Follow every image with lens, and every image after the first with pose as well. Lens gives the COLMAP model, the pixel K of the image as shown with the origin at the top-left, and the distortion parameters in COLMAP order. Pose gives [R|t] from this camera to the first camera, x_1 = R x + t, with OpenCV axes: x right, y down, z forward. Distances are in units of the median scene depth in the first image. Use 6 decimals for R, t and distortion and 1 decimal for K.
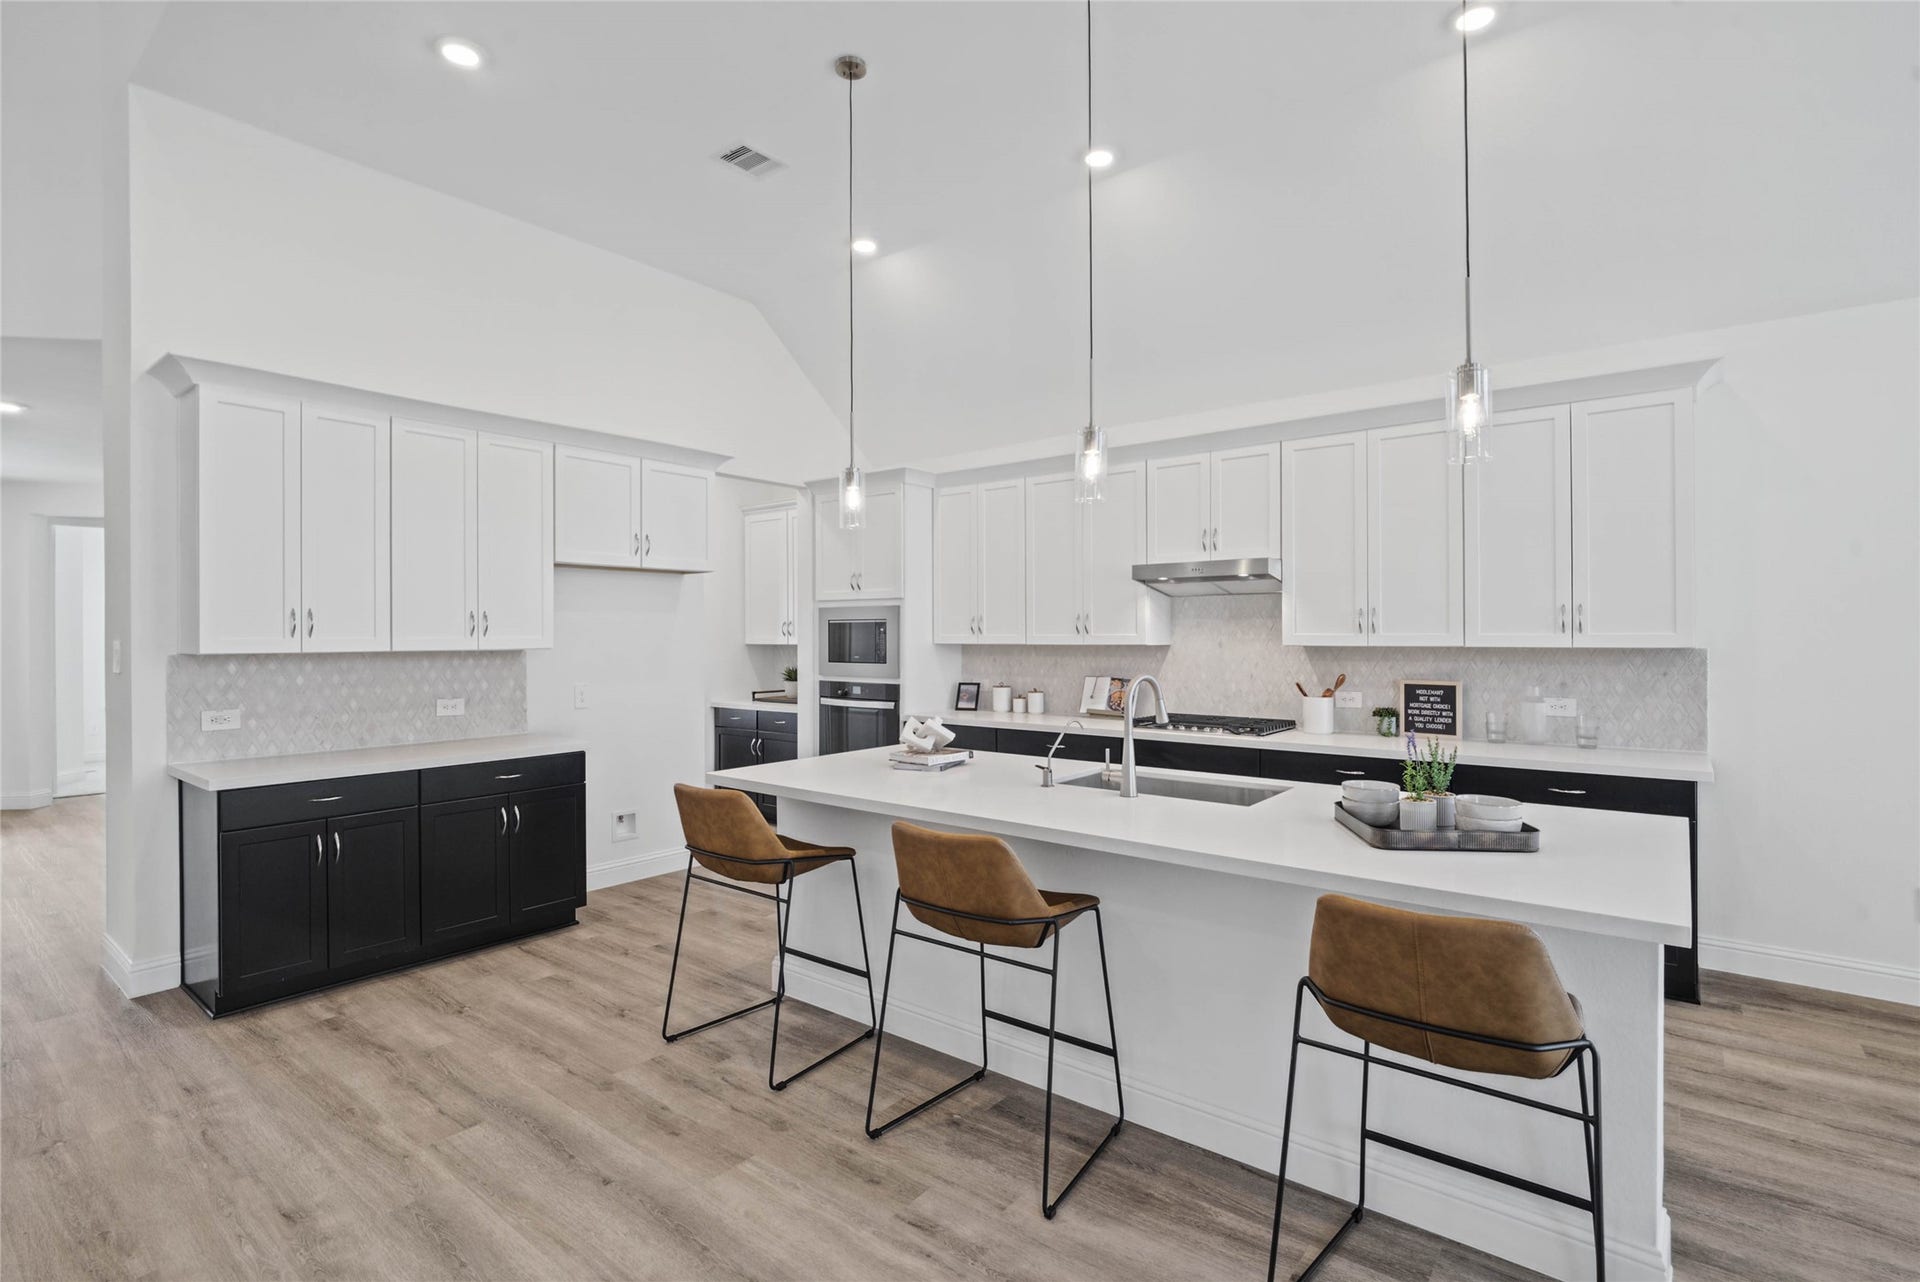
lens RADIAL K [[912.1, 0, 960.0], [0, 912.1, 641.0], [0, 0, 1]] dist [-0.005045, -0.000258]
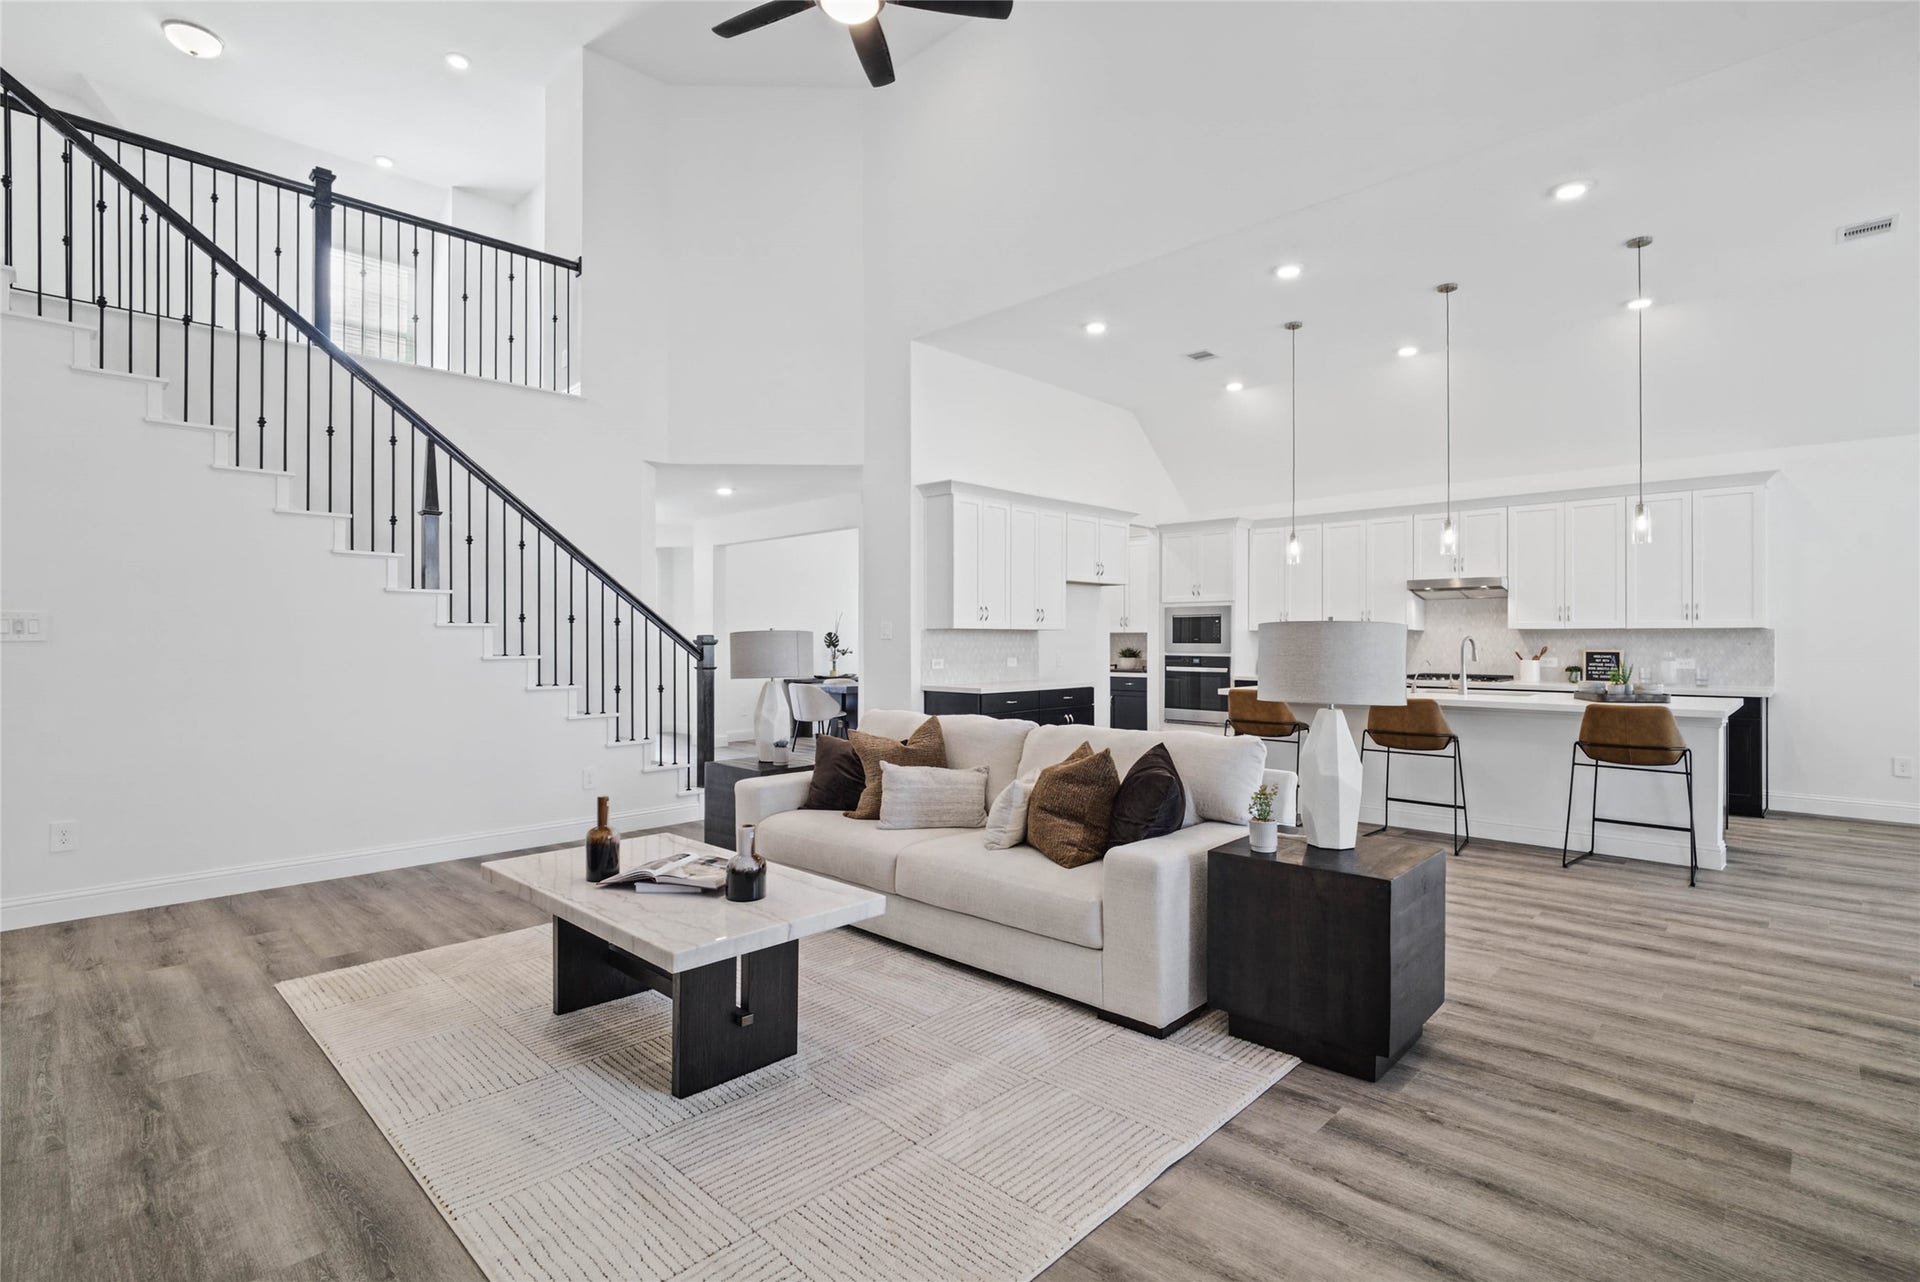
lens RADIAL K [[903.6, 0, 968.6], [0, 903.6, 645.6], [0, 0, 1]] dist [-0.000632, 0.000084]
pose [[0.995250, 0.004611, -0.097245, -0.473718], [-0.004443, 0.999988, 0.001950, 0.037026], [0.097253, -0.001509, 0.995259, -0.752557]]
